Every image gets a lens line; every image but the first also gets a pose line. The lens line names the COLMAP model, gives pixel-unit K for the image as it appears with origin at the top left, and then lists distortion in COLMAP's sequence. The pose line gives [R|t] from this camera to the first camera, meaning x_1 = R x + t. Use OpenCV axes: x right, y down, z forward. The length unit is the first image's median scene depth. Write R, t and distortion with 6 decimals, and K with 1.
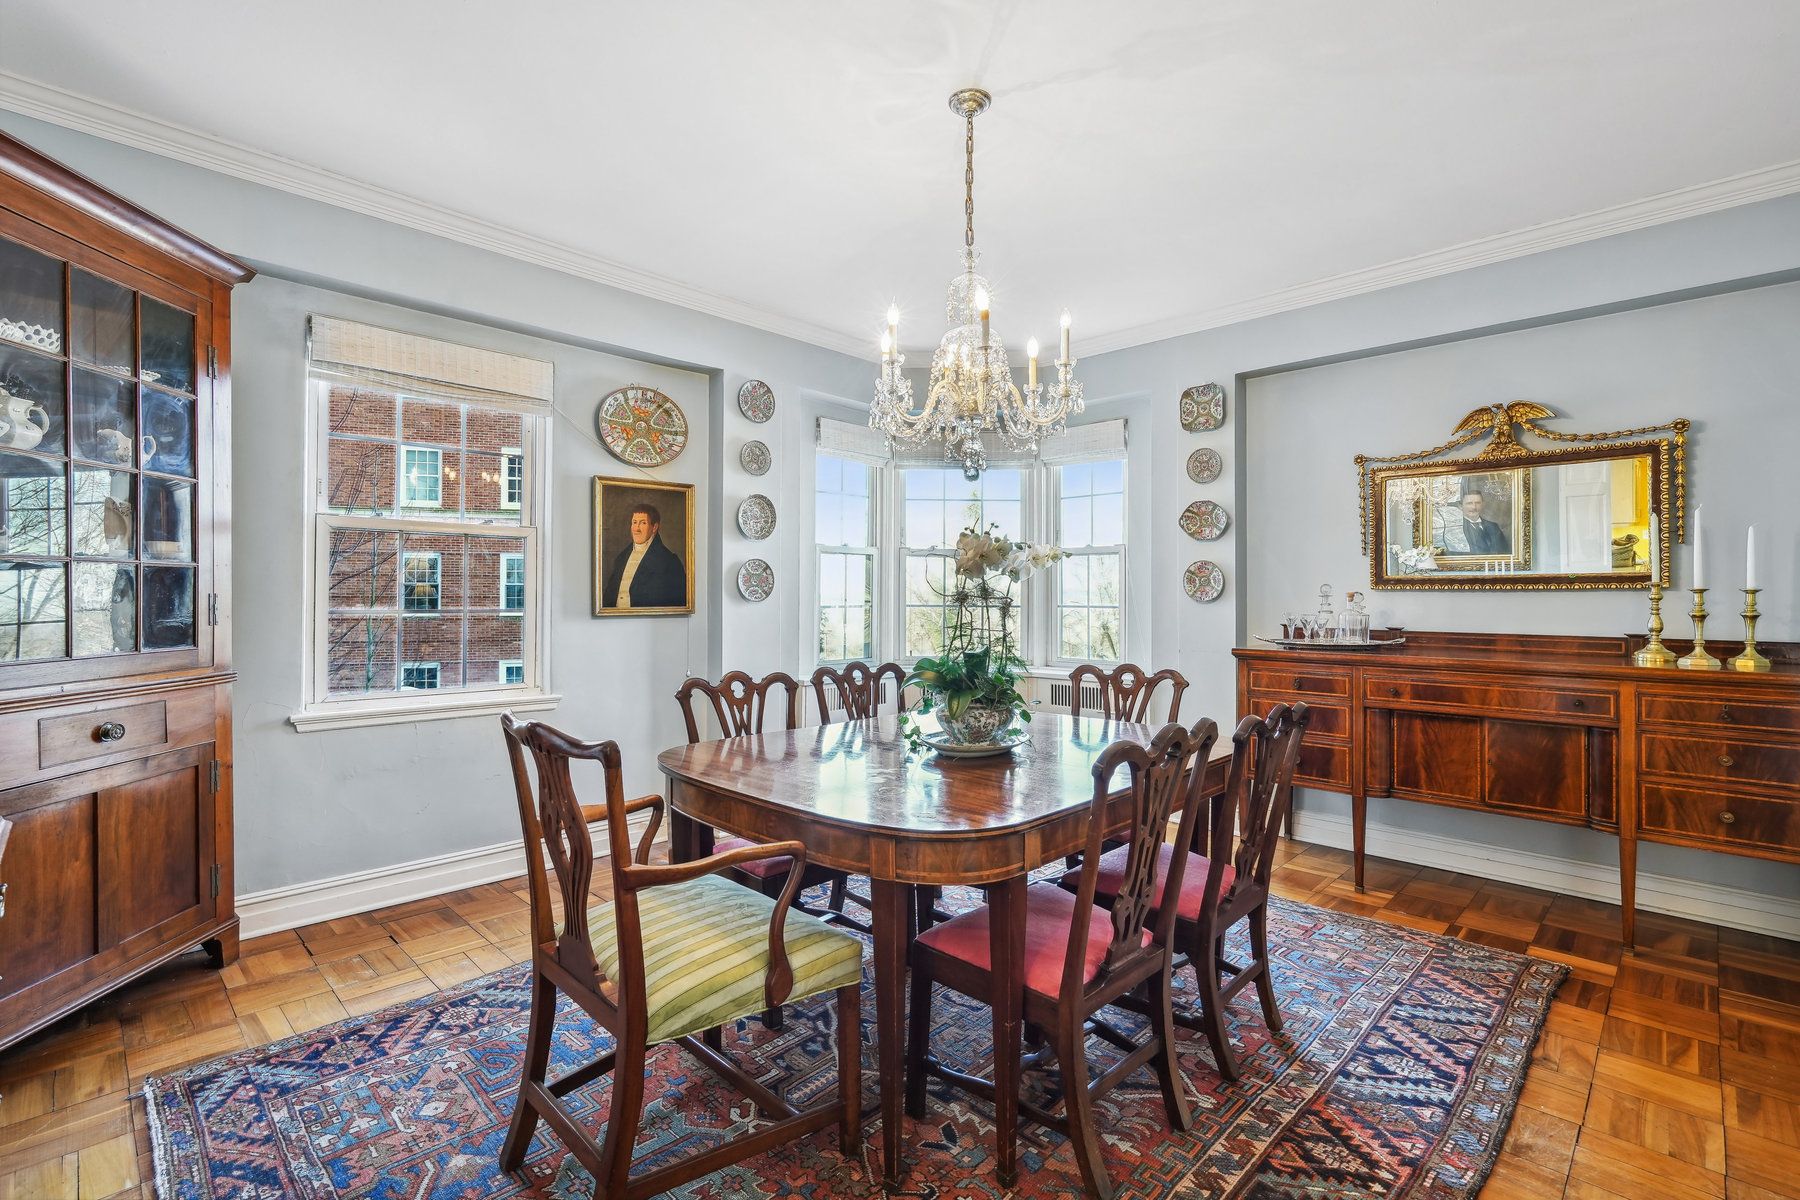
lens RADIAL K [[816.5, 0, 896.7], [0, 816.5, 583.1], [0, 0, 1]] dist [-0.005389, 0.003485]
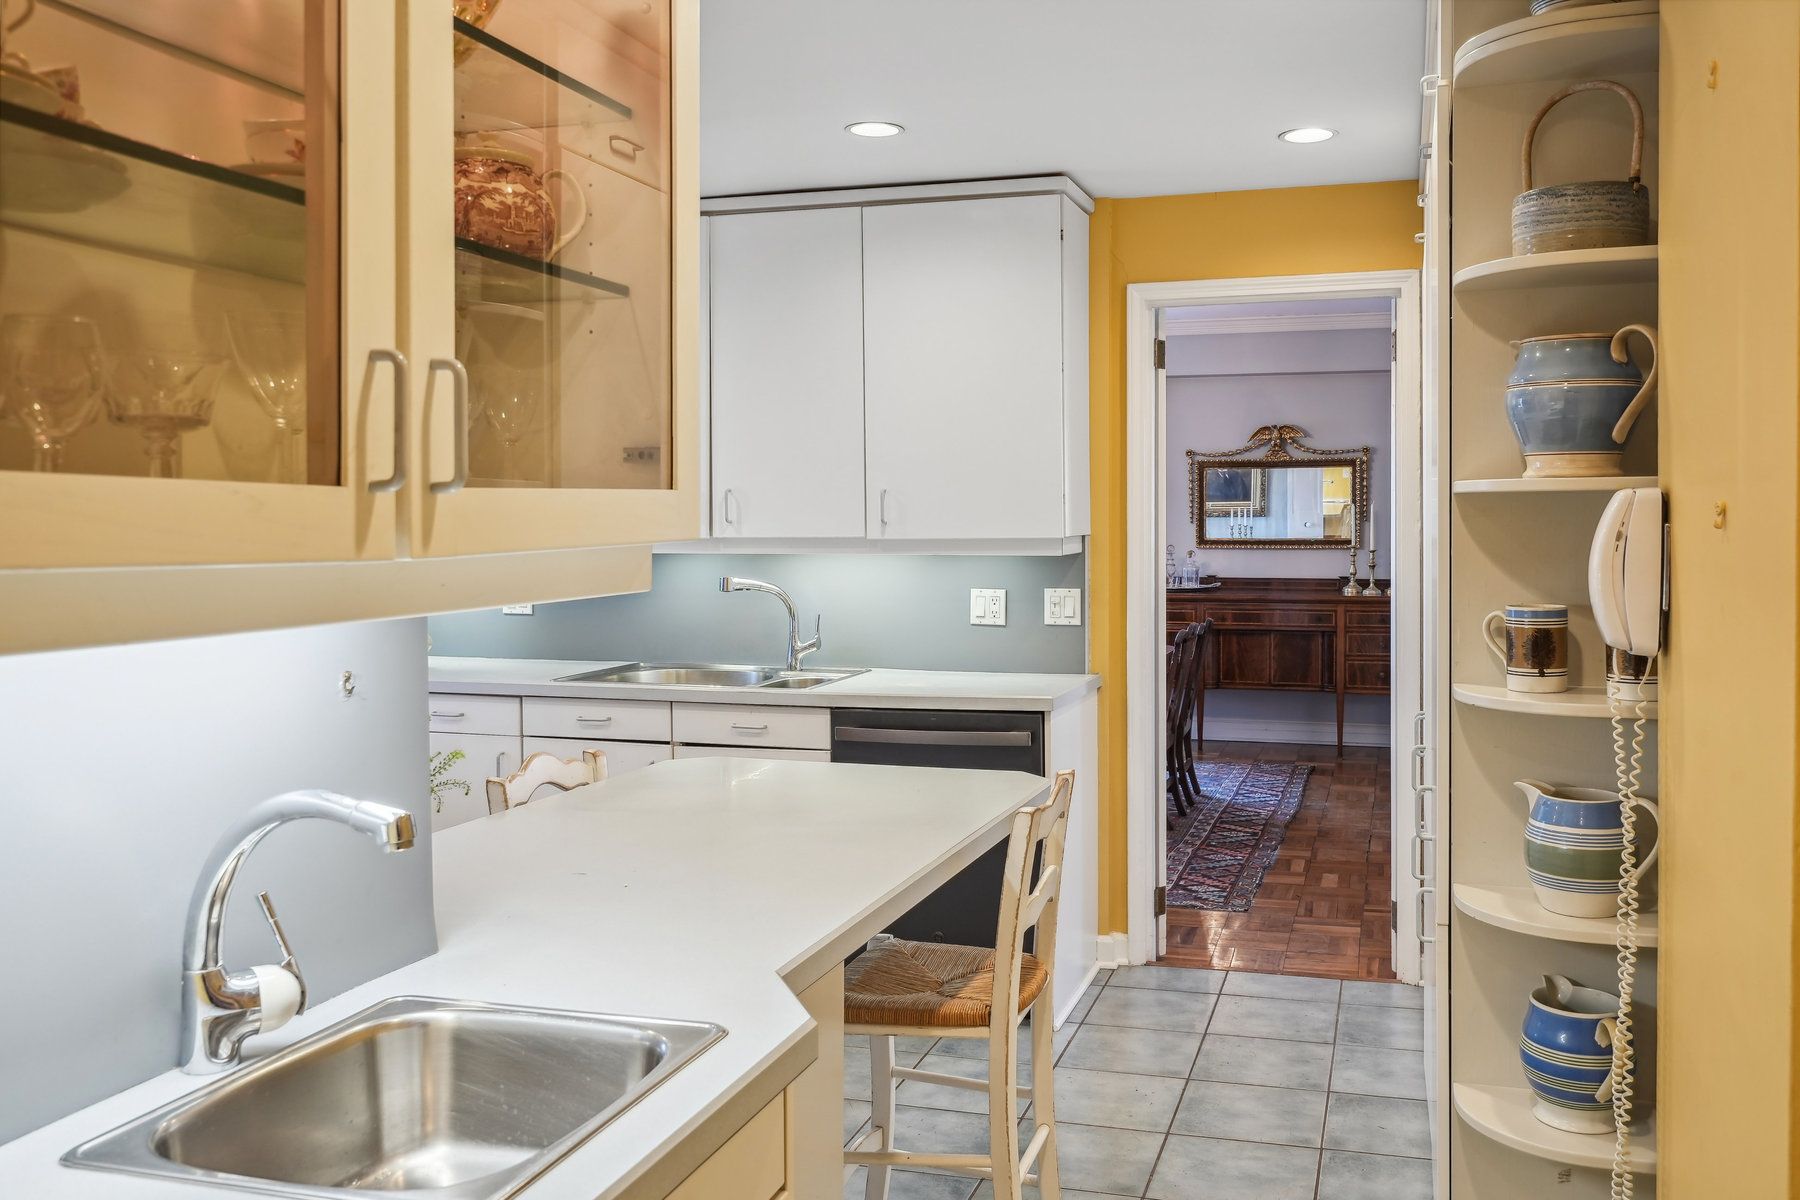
lens RADIAL K [[1411.4, 0, 946.5], [0, 1411.4, 535.5], [0, 0, 1]] dist [0.000328, -0.000921]
pose [[0.891333, -0.009984, 0.453239, -1.055962], [-0.001521, 0.999686, 0.025012, -0.086974], [-0.453347, -0.022983, 0.891038, -1.127346]]
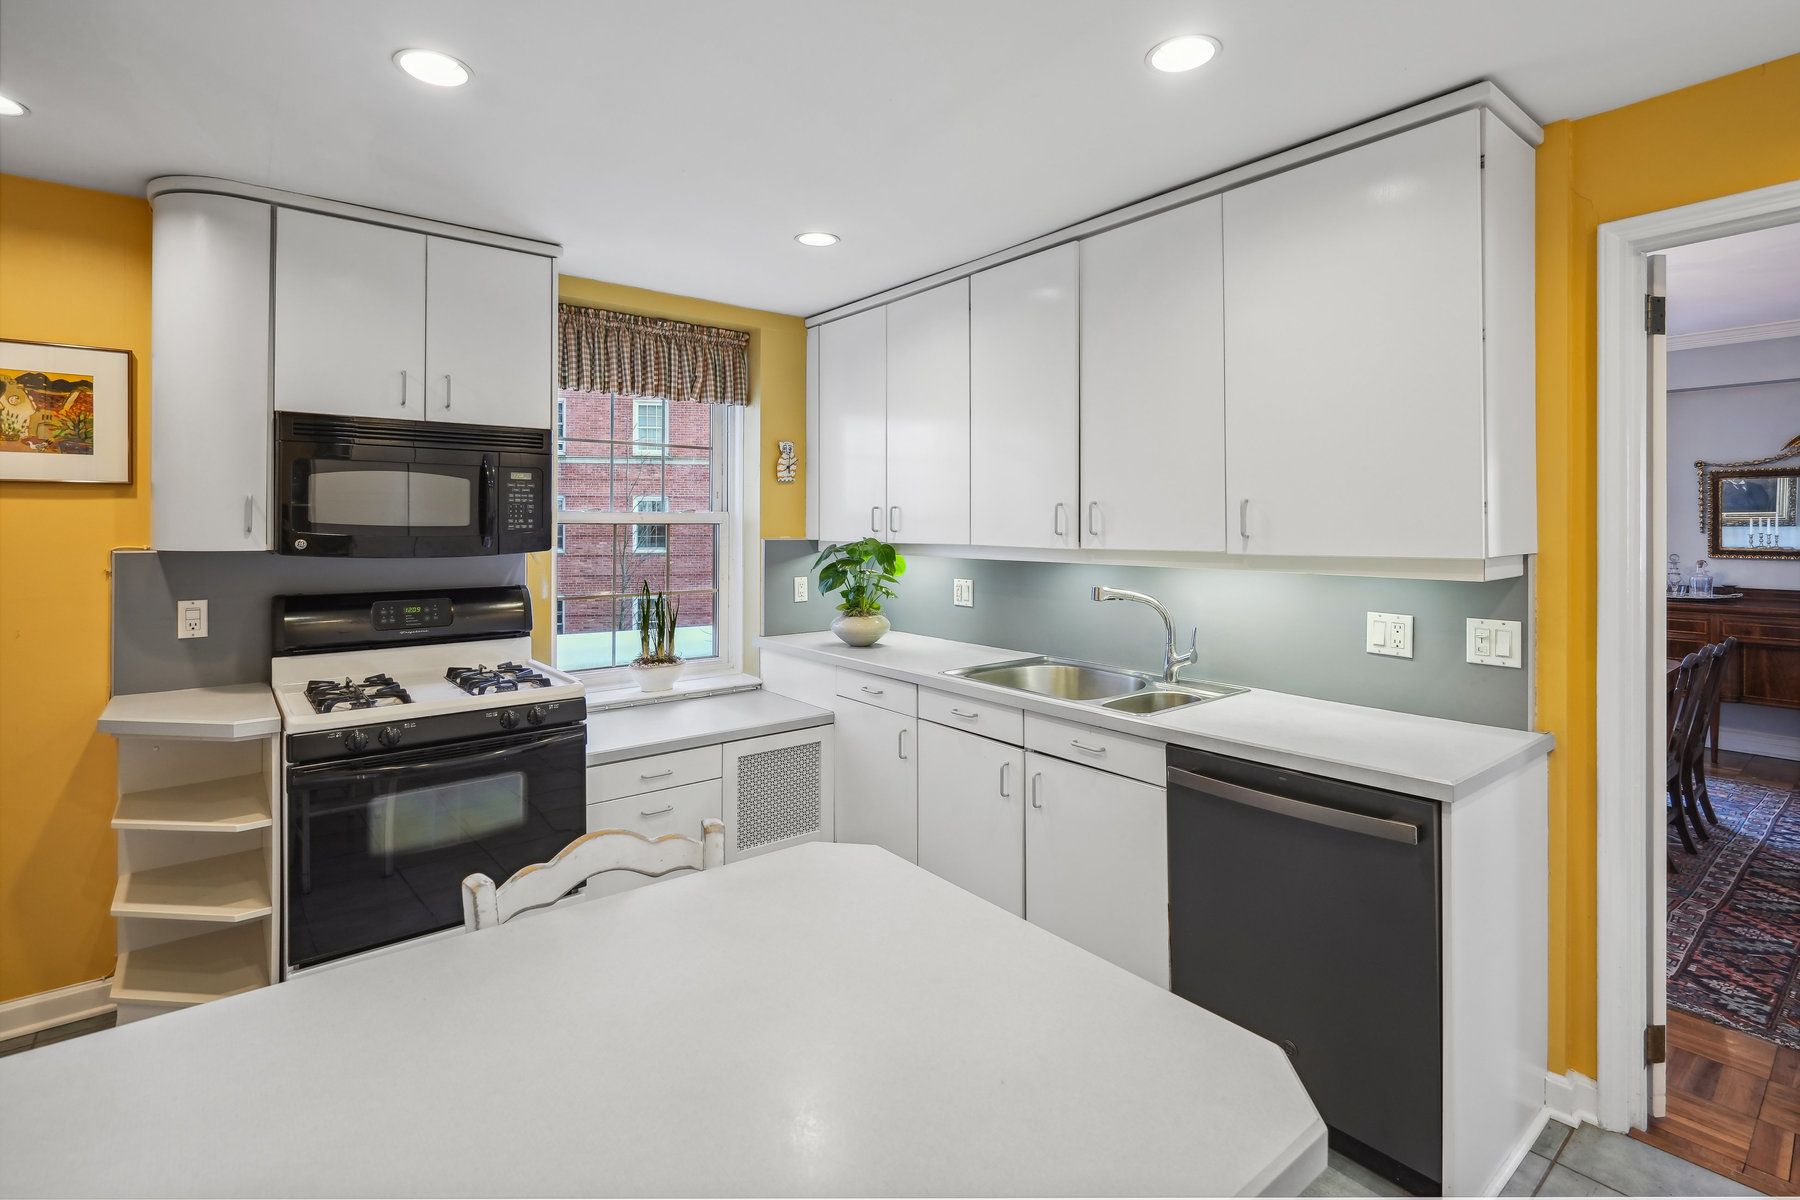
lens RADIAL K [[816.5, 0, 916.3], [0, 816.5, 525.4], [0, 0, 1]] dist [-0.005389, 0.003485]
pose [[0.992652, -0.001993, -0.120984, -0.715325], [0.003693, 0.999898, 0.013827, -0.085822], [0.120944, -0.014173, 0.992558, -0.657932]]
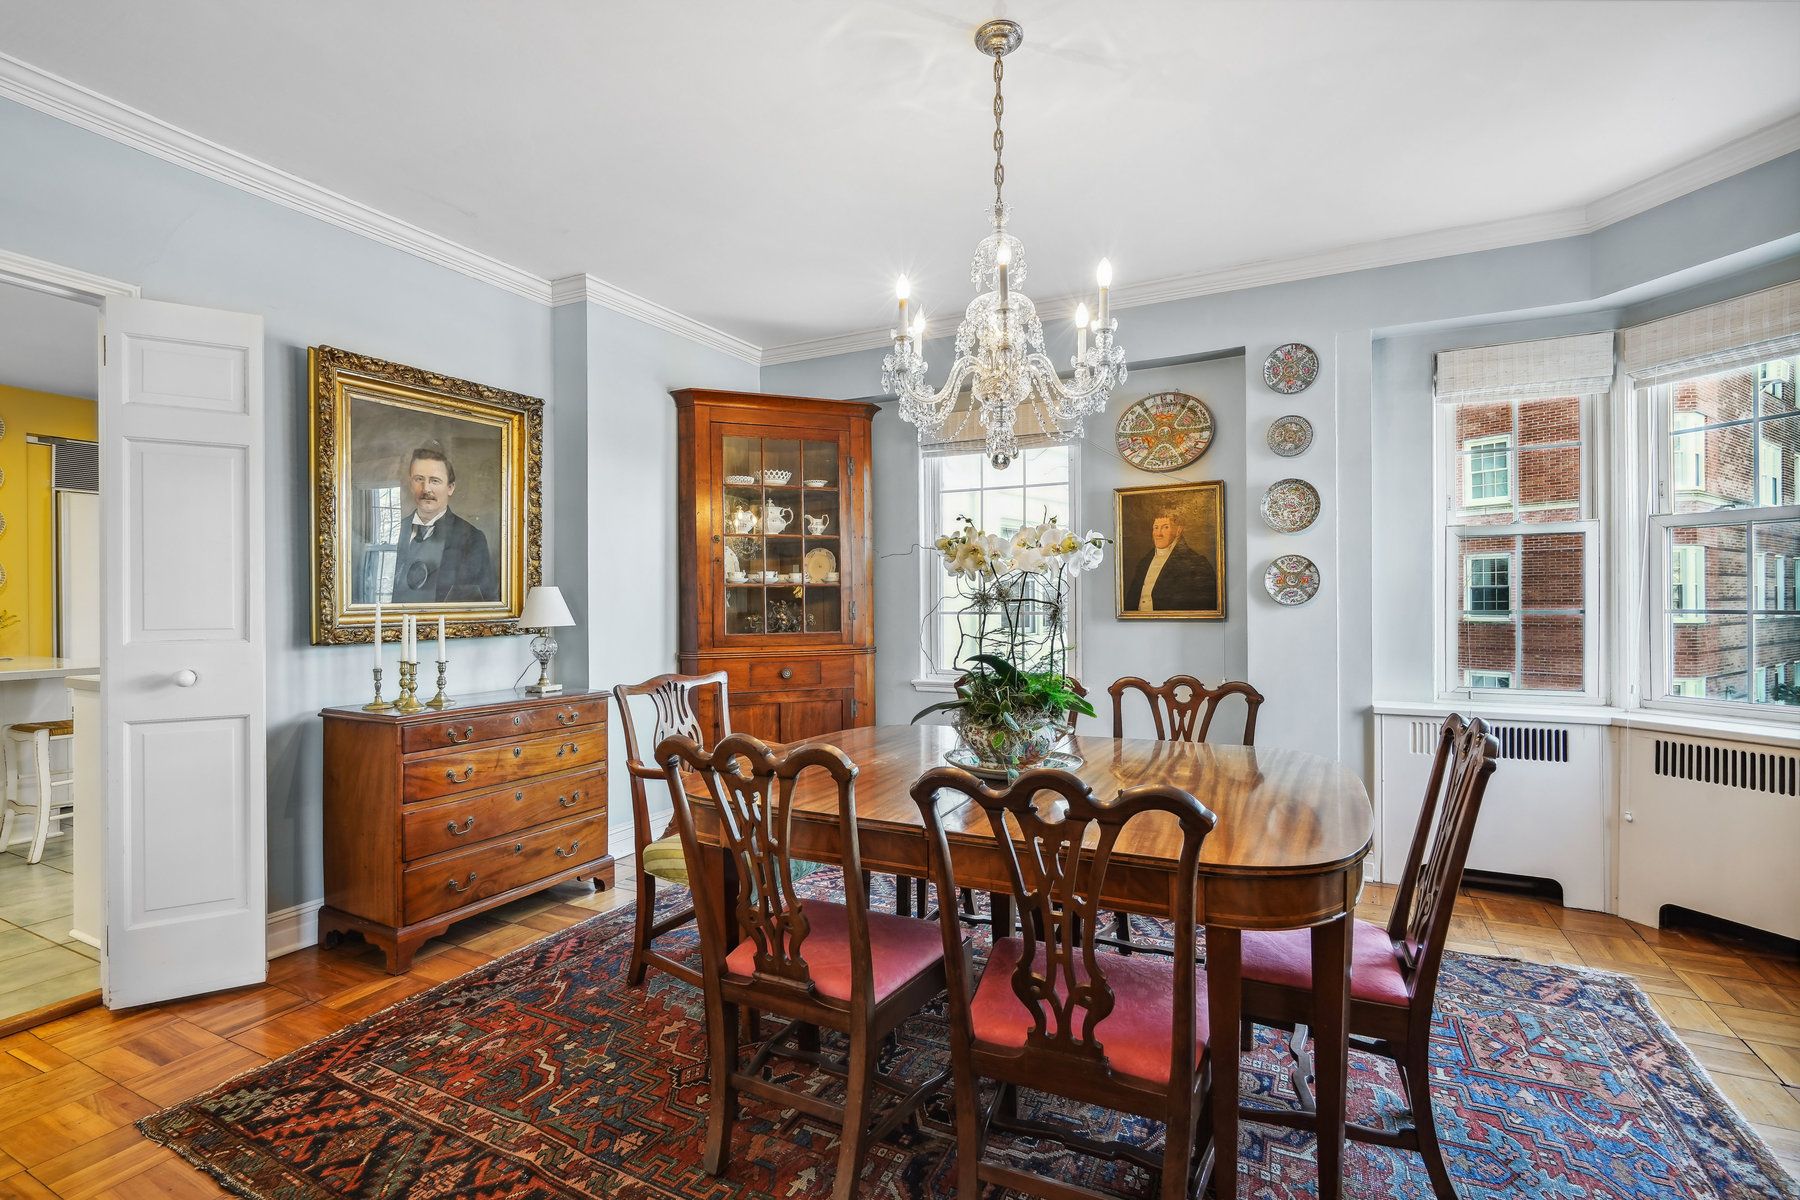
lens RADIAL K [[816.5, 0, 893.7], [0, 816.5, 595.8], [0, 0, 1]] dist [-0.005389, 0.003485]
pose [[0.297986, -0.015065, -0.954451, 0.685793], [0.024281, 0.999672, -0.008198, 0.013370], [0.954261, -0.020732, 0.298254, 0.471773]]
